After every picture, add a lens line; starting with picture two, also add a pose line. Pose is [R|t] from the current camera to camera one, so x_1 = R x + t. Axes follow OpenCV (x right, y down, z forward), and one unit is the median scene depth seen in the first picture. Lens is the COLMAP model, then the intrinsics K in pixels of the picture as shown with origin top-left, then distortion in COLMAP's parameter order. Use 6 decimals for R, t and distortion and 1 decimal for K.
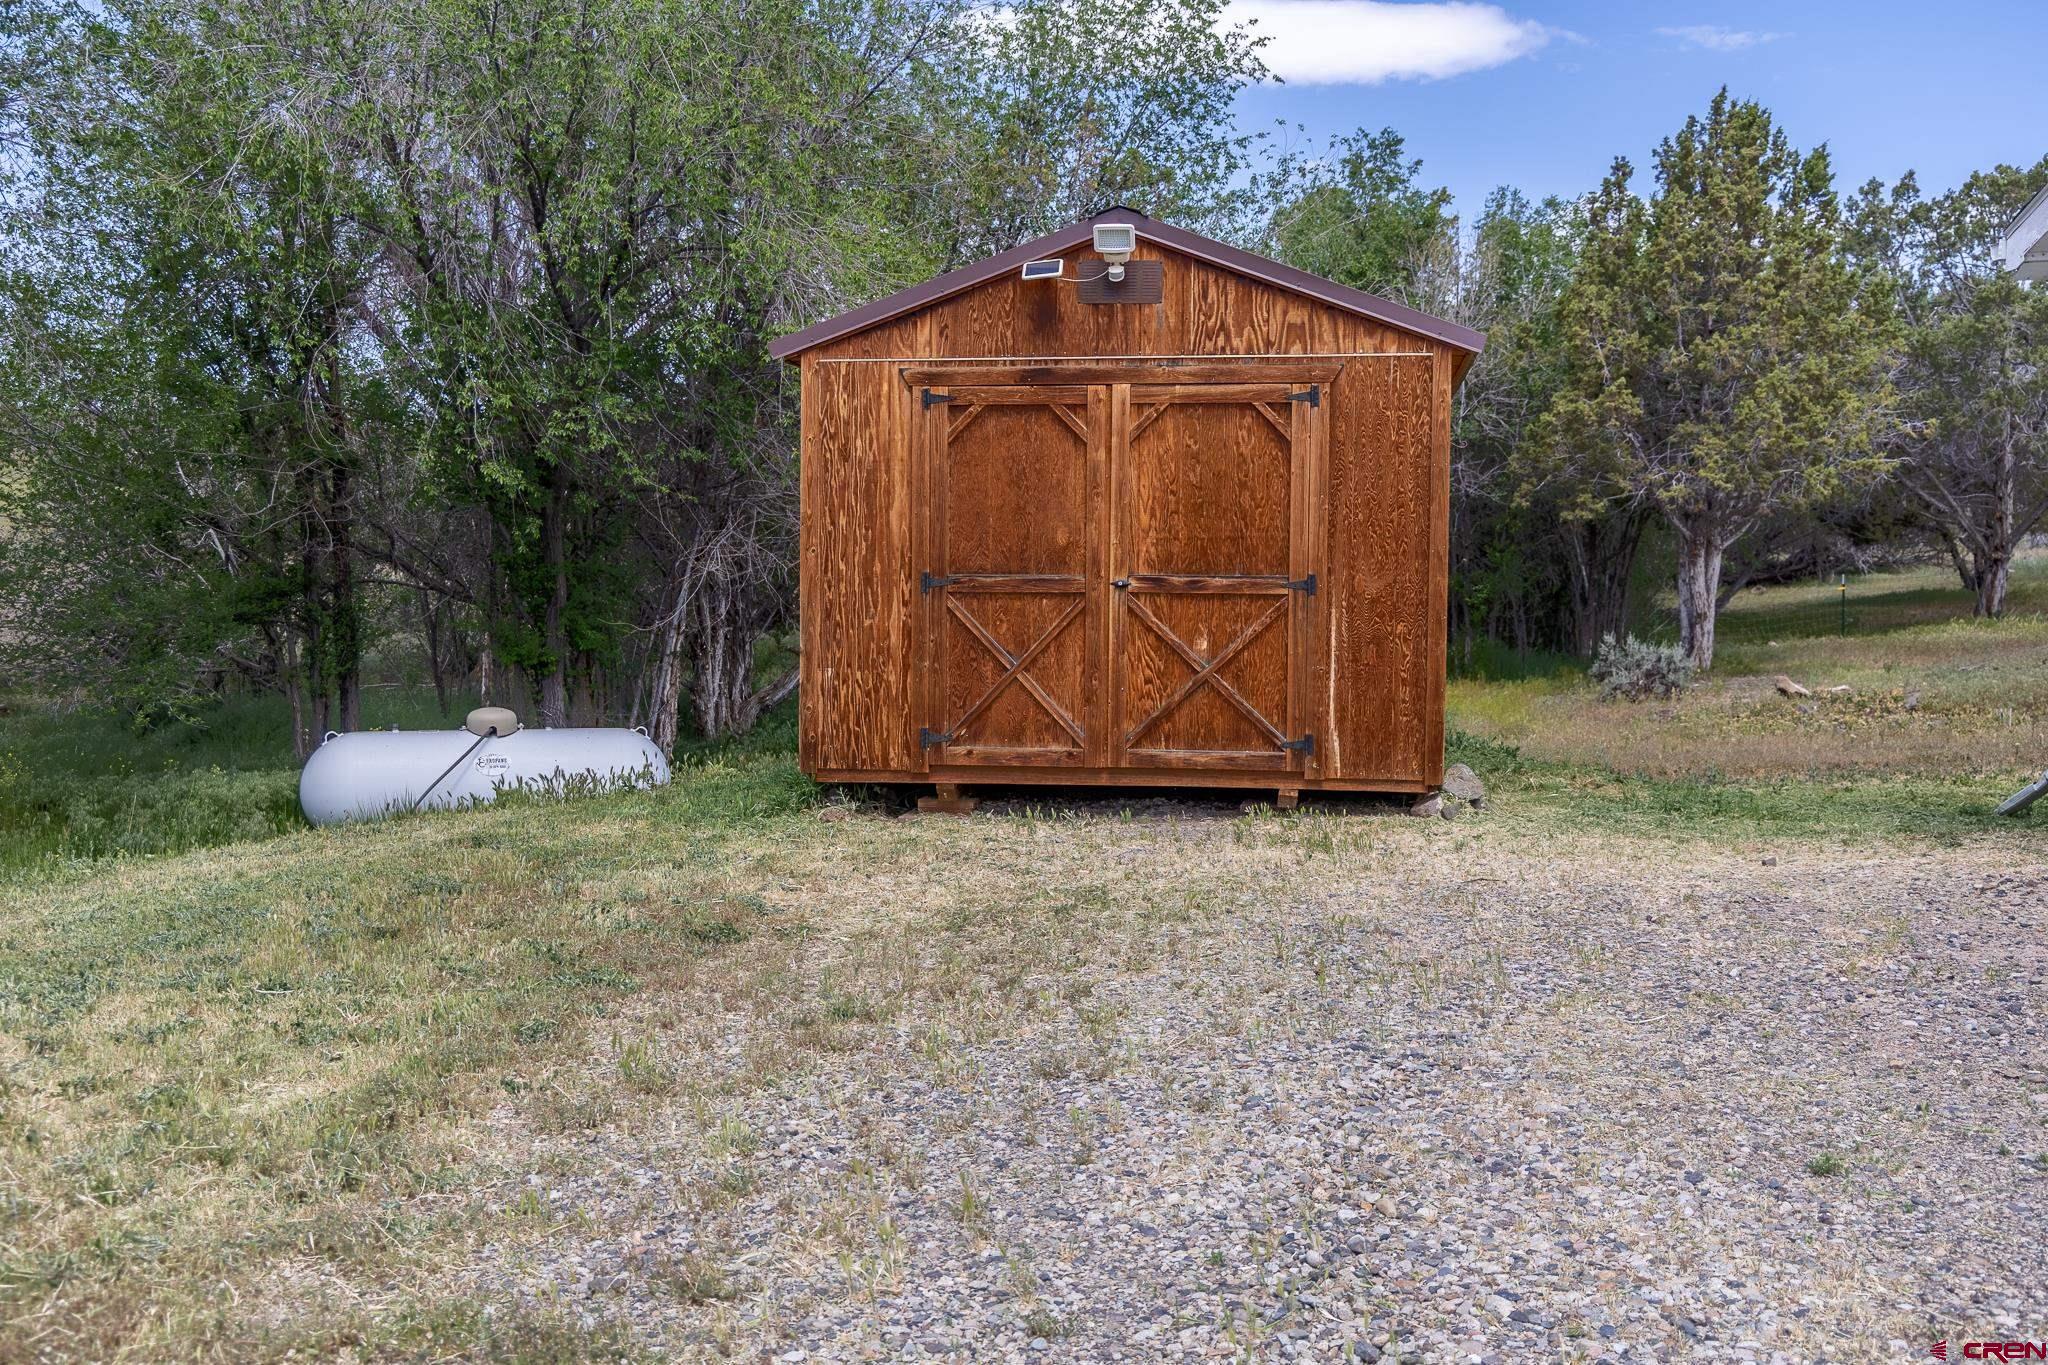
lens RADIAL K [[2171.5, 0, 1025.6], [0, 2171.5, 688.5], [0, 0, 1]] dist [-0.013795, 0.000000]
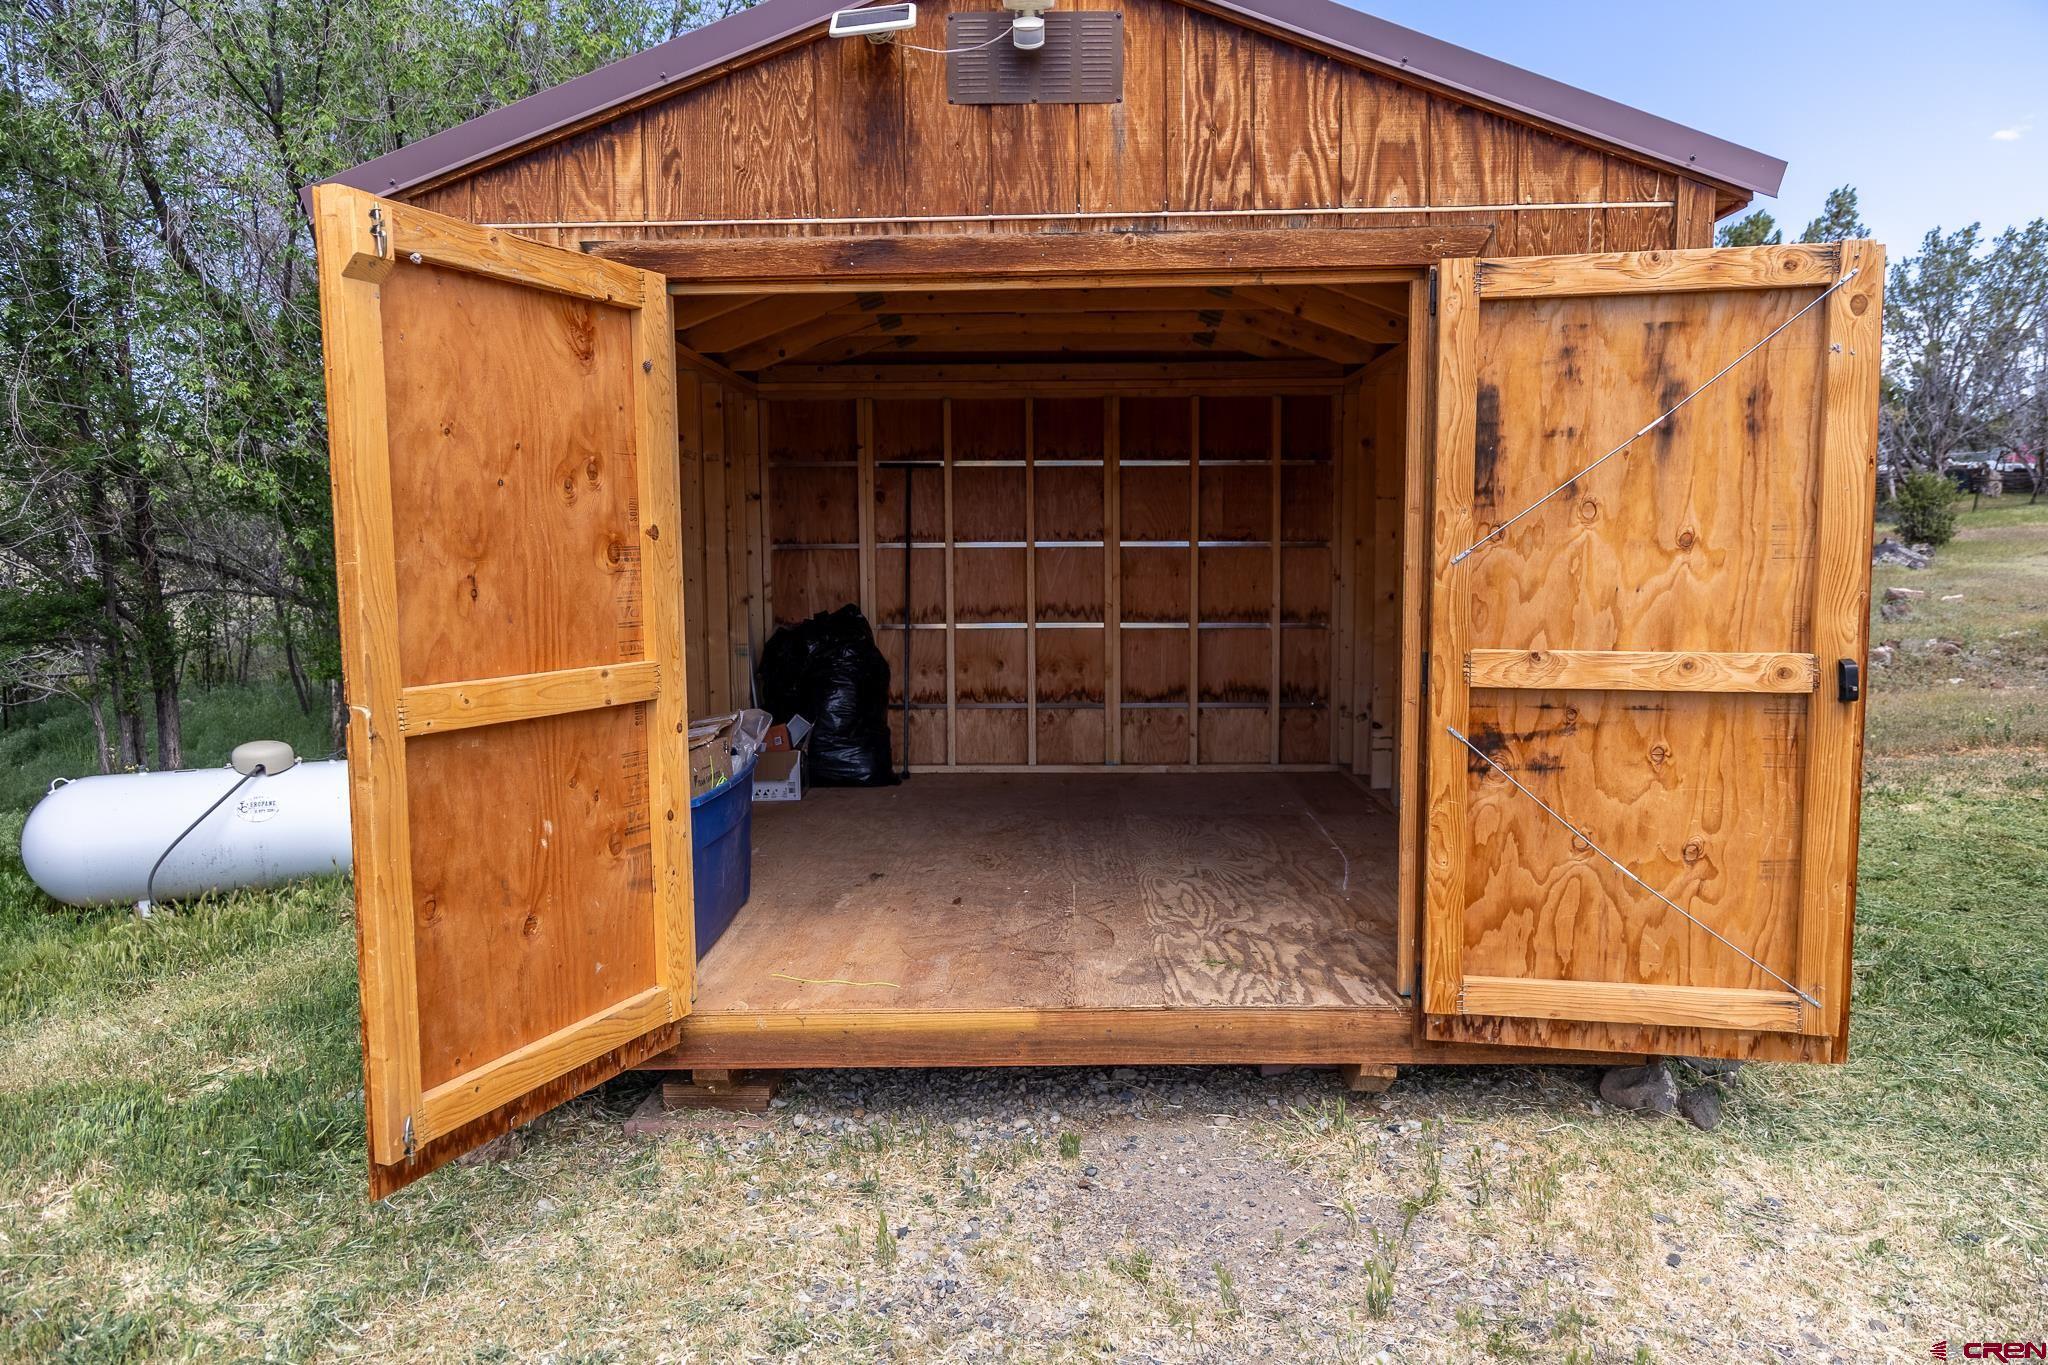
lens RADIAL K [[1365.6, 0, 1033.2], [0, 1365.6, 672.5], [0, 0, 1]] dist [0.016879, 0.001919]
pose [[0.992281, -0.028784, 0.120619, 0.002315], [0.023493, 0.998708, 0.045061, -0.064121], [-0.121760, -0.041879, 0.991676, 0.693160]]
